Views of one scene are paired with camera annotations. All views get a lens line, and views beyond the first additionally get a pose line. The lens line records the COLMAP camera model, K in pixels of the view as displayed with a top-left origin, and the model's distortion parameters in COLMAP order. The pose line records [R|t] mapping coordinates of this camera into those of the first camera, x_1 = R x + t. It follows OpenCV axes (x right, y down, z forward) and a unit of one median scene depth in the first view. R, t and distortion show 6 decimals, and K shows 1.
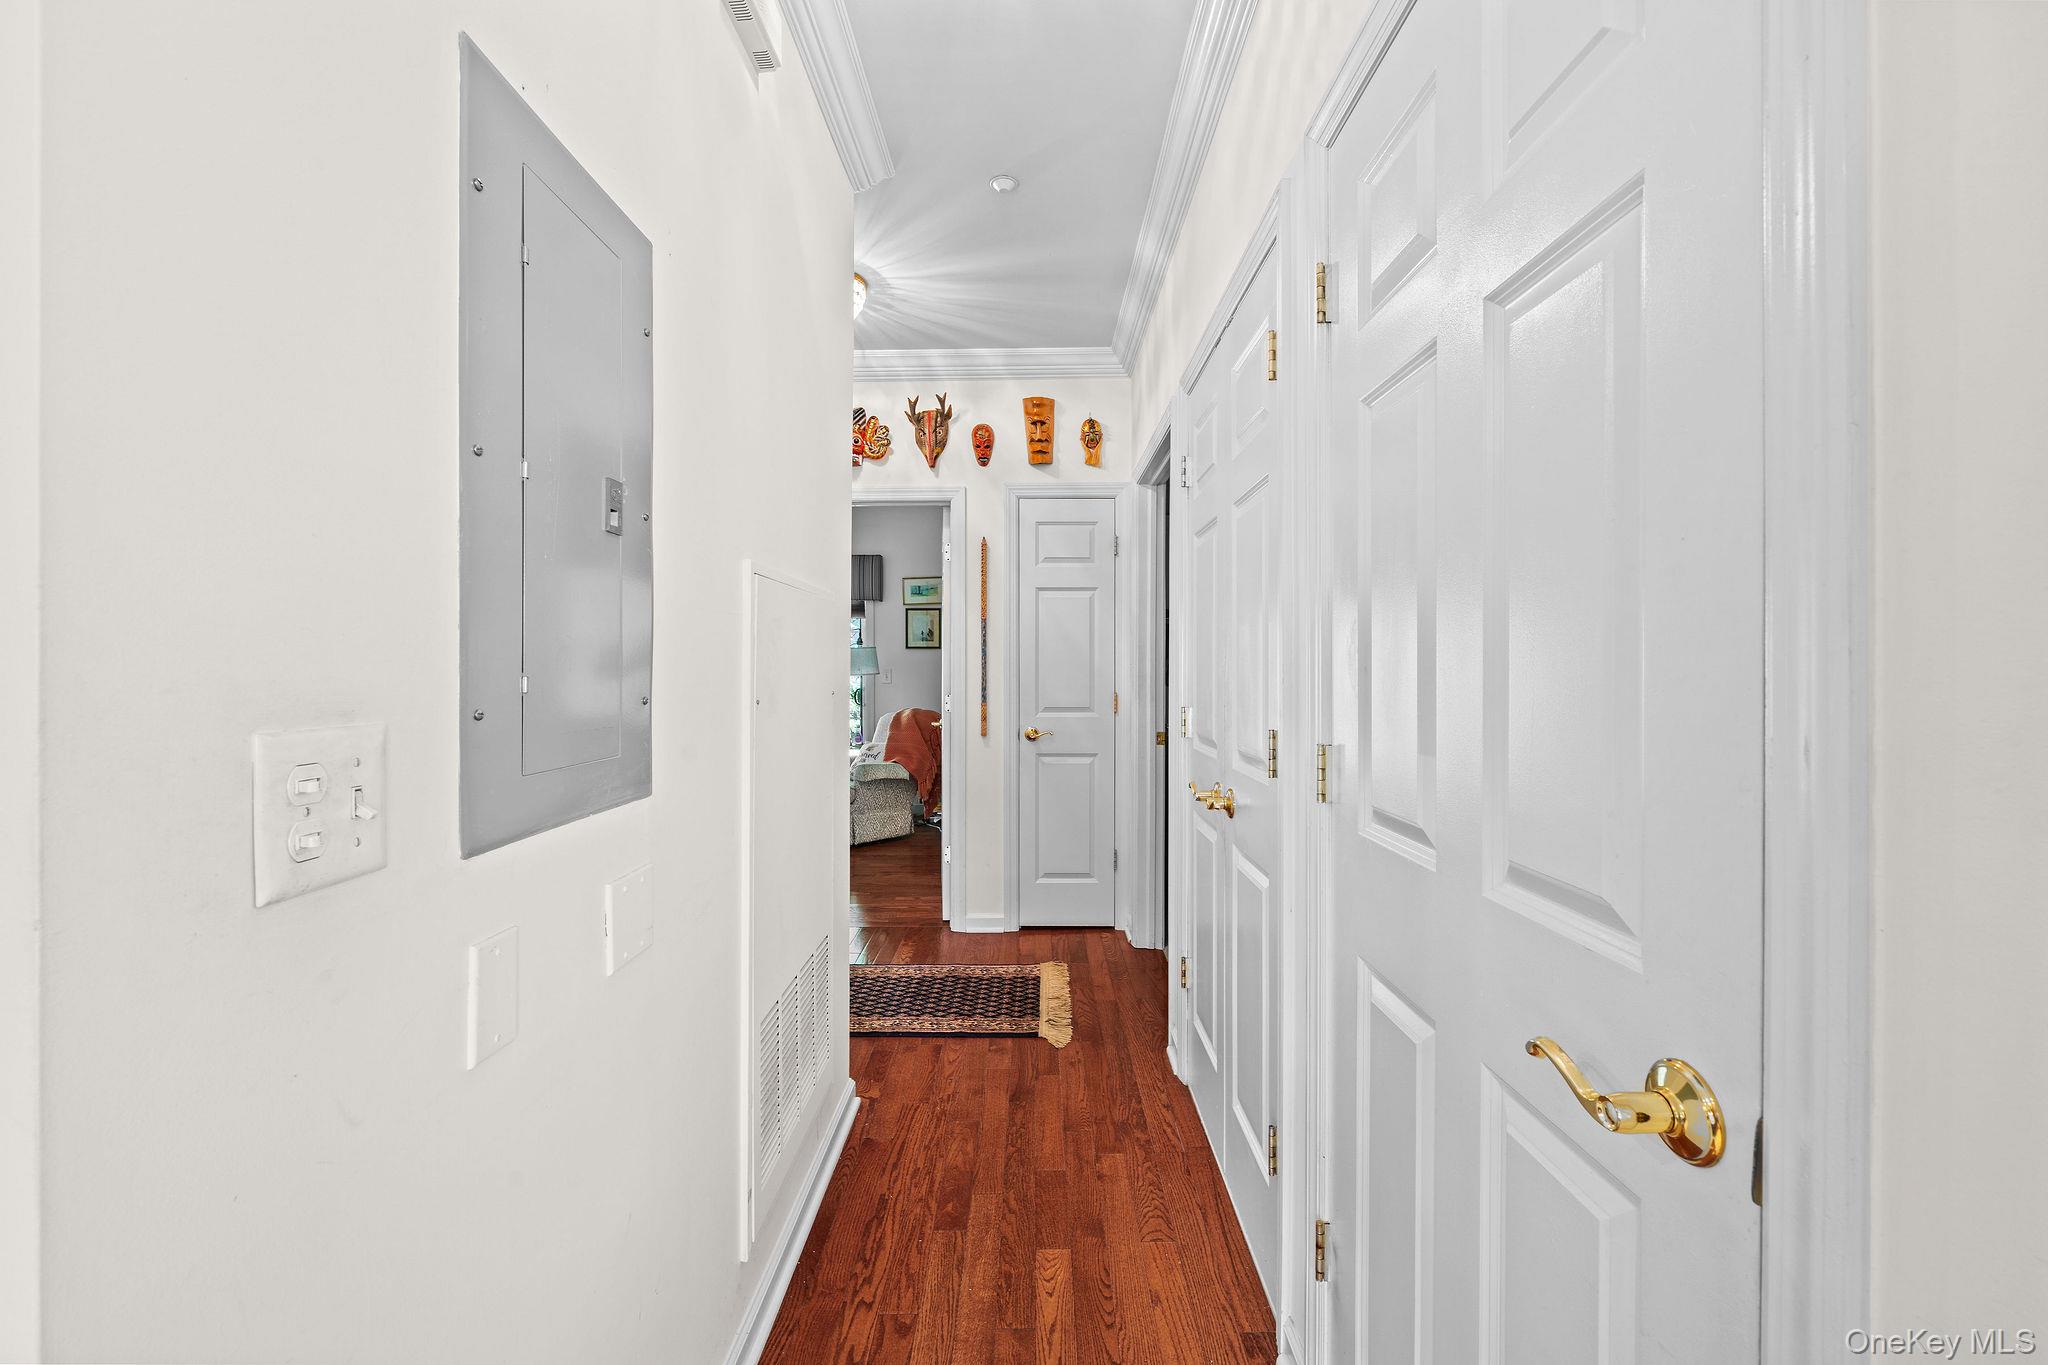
lens RADIAL K [[842.8, 0, 1024.8], [0, 842.8, 677.2], [0, 0, 1]] dist [0.000847, 0.000205]
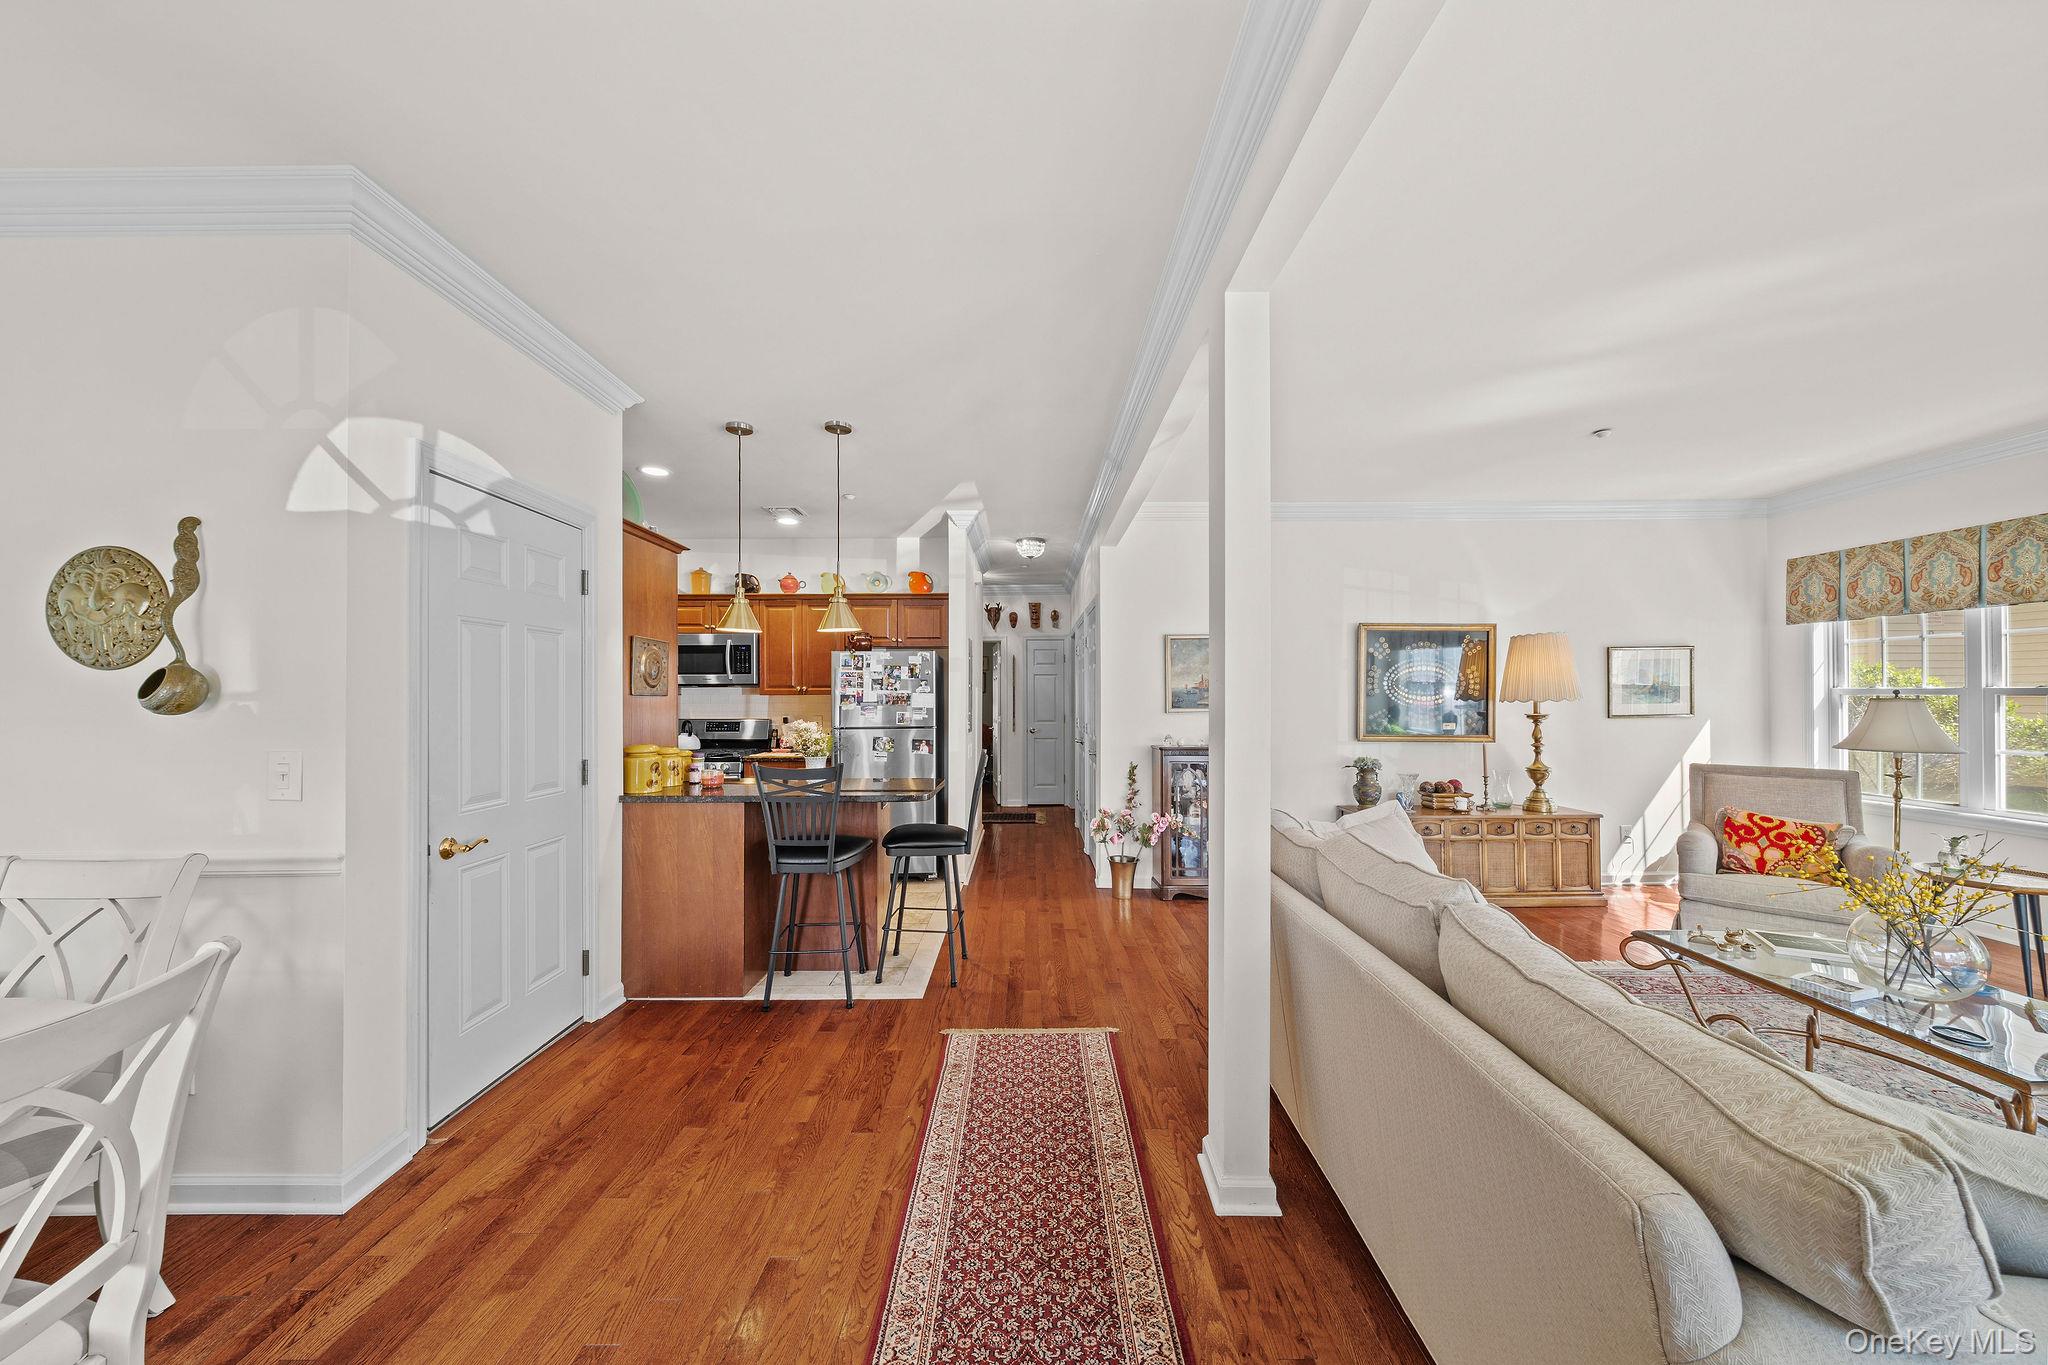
lens RADIAL K [[695.4, 0, 1040.5], [0, 695.4, 690.5], [0, 0, 1]] dist [-0.000307, -0.000566]
pose [[0.999634, -0.002611, 0.026930, -0.024134], [0.003098, 0.999832, -0.018048, -0.018332], [-0.026878, 0.018125, 0.999474, -1.158243]]
